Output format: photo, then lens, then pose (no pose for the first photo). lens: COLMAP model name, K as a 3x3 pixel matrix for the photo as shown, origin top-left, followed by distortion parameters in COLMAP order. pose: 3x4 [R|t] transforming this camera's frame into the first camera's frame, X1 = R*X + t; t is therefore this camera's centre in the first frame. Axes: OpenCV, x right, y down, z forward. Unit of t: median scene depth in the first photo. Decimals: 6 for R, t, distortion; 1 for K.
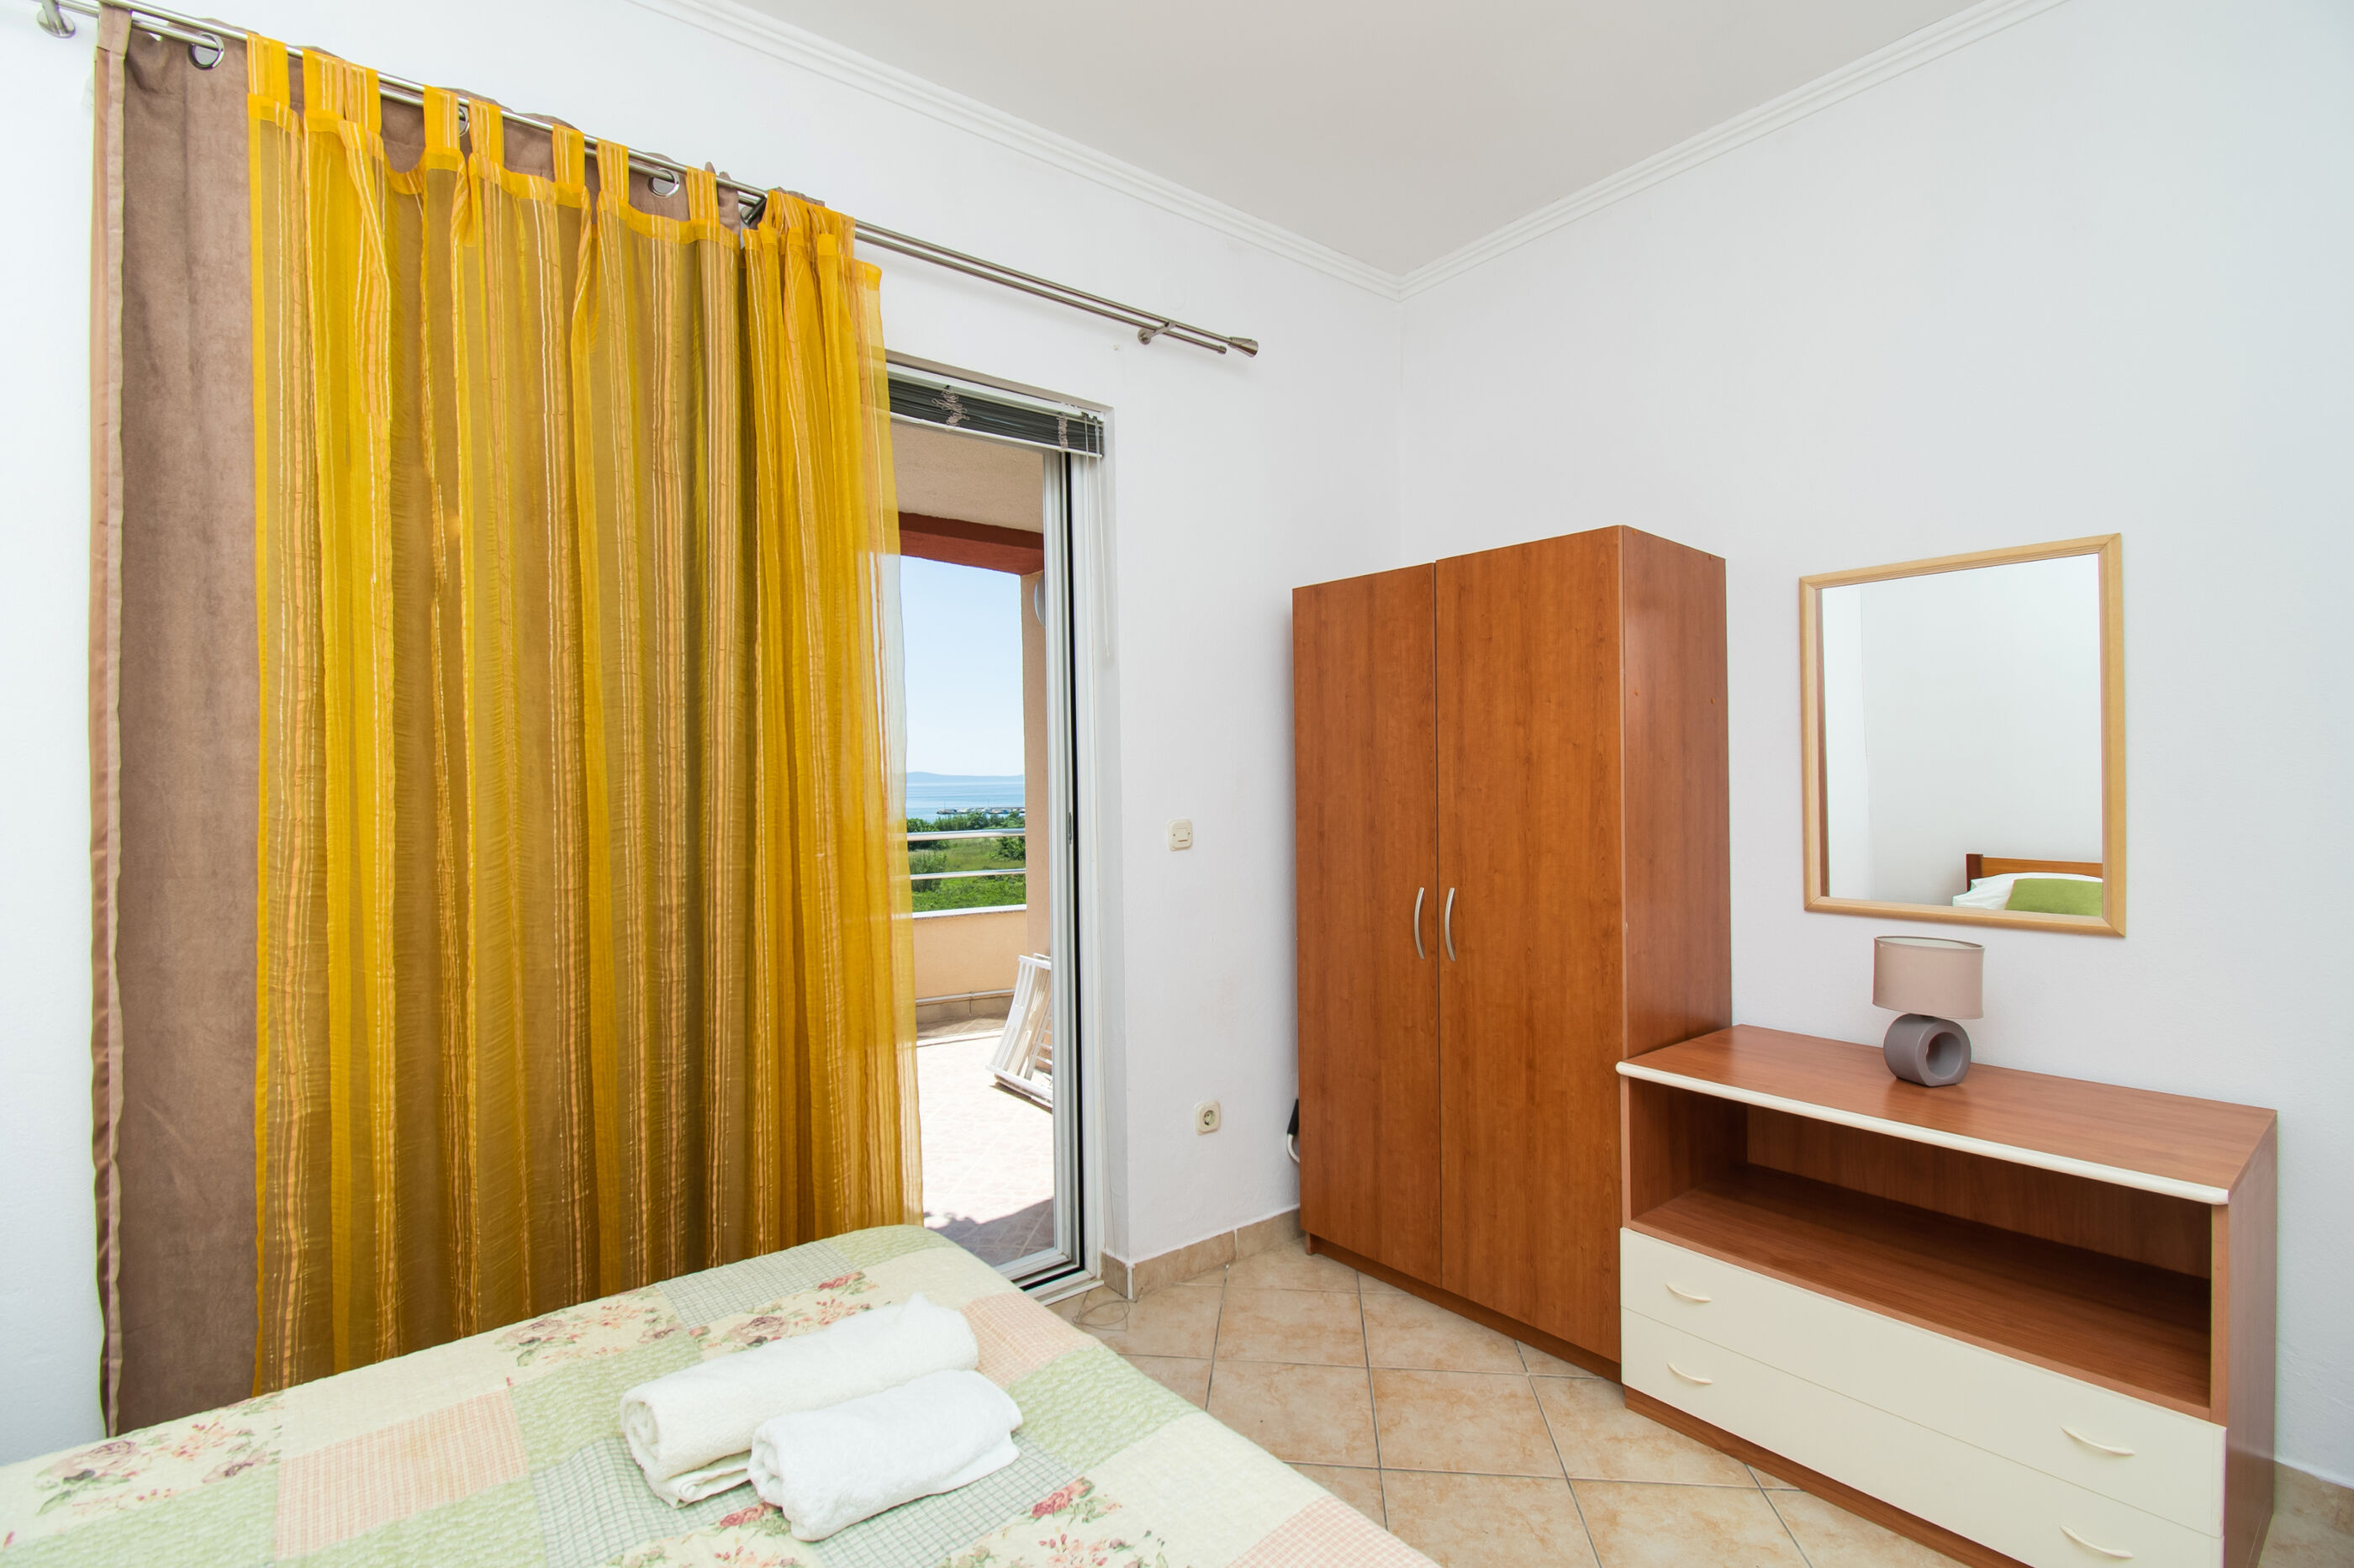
lens RADIAL K [[1095.9, 0, 1174.9], [0, 1095.9, 726.9], [0, 0, 1]] dist [0.028598, -0.018844]
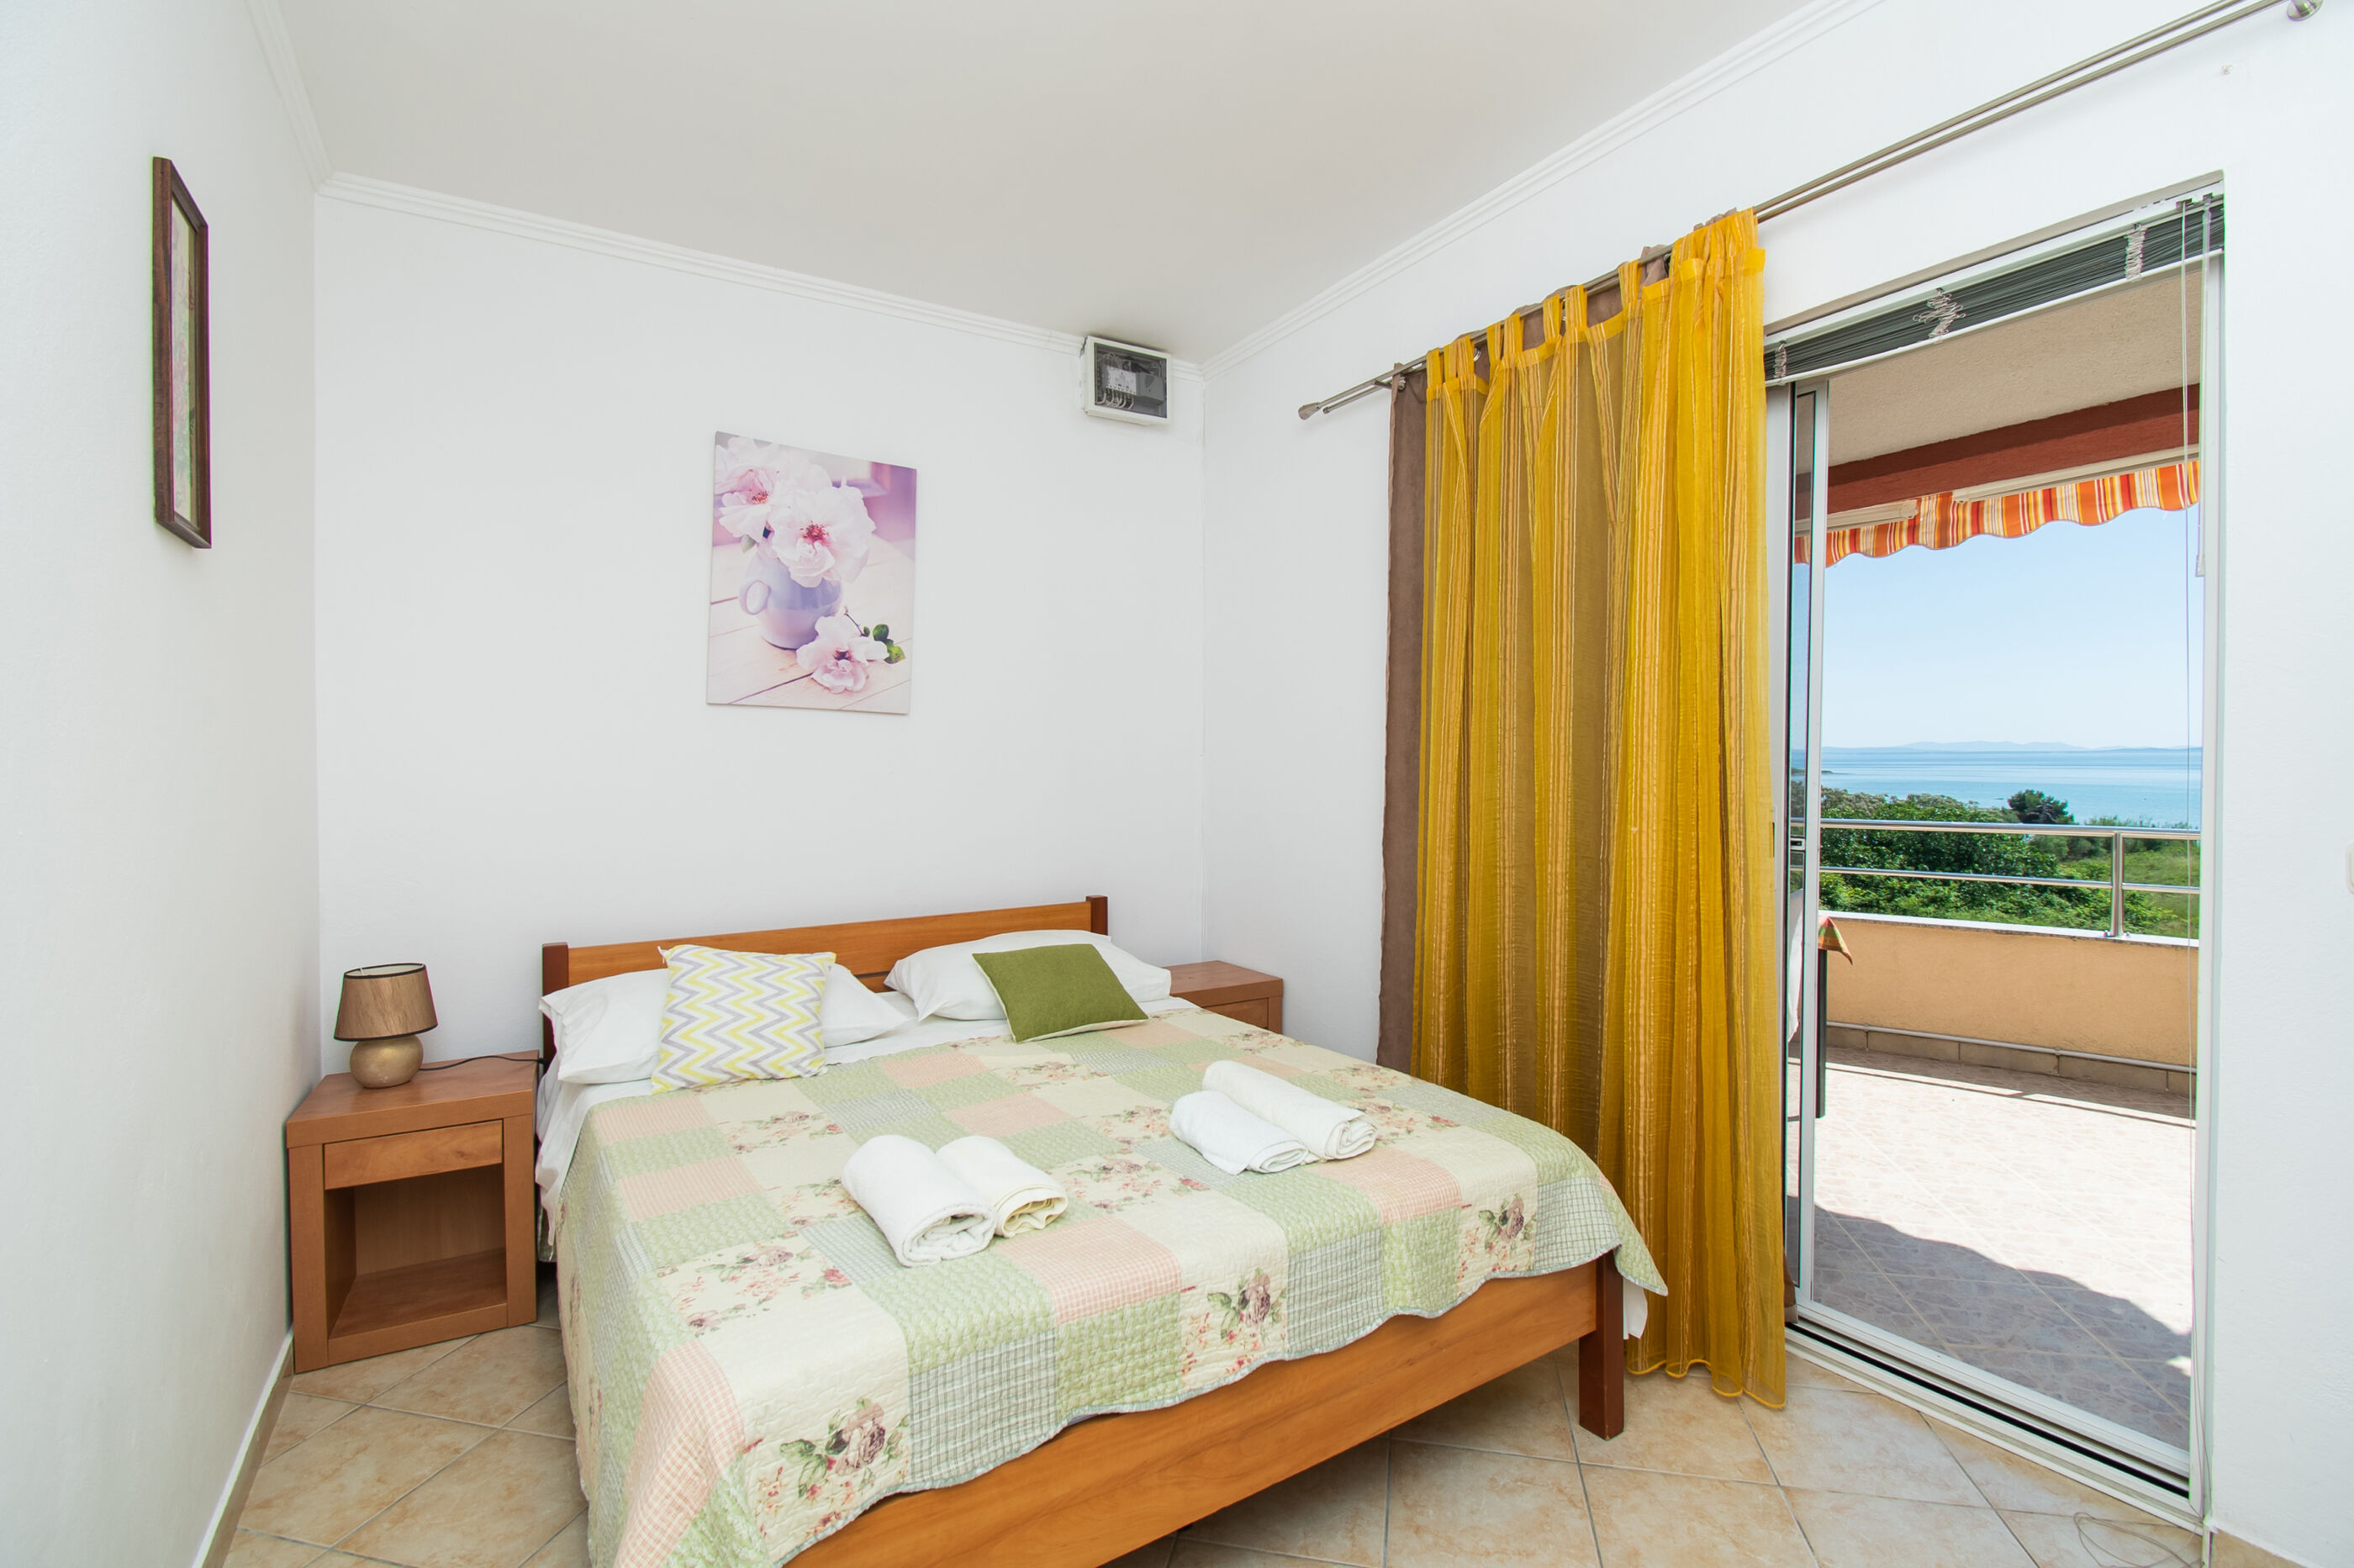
lens RADIAL K [[1095.9, 0, 1174.9], [0, 1095.9, 726.9], [0, 0, 1]] dist [0.028598, -0.018844]
pose [[-0.120110, -0.012940, -0.992676, 0.816043], [0.053330, 0.998387, -0.019467, 0.005595], [0.991327, -0.055278, -0.119226, 0.610386]]
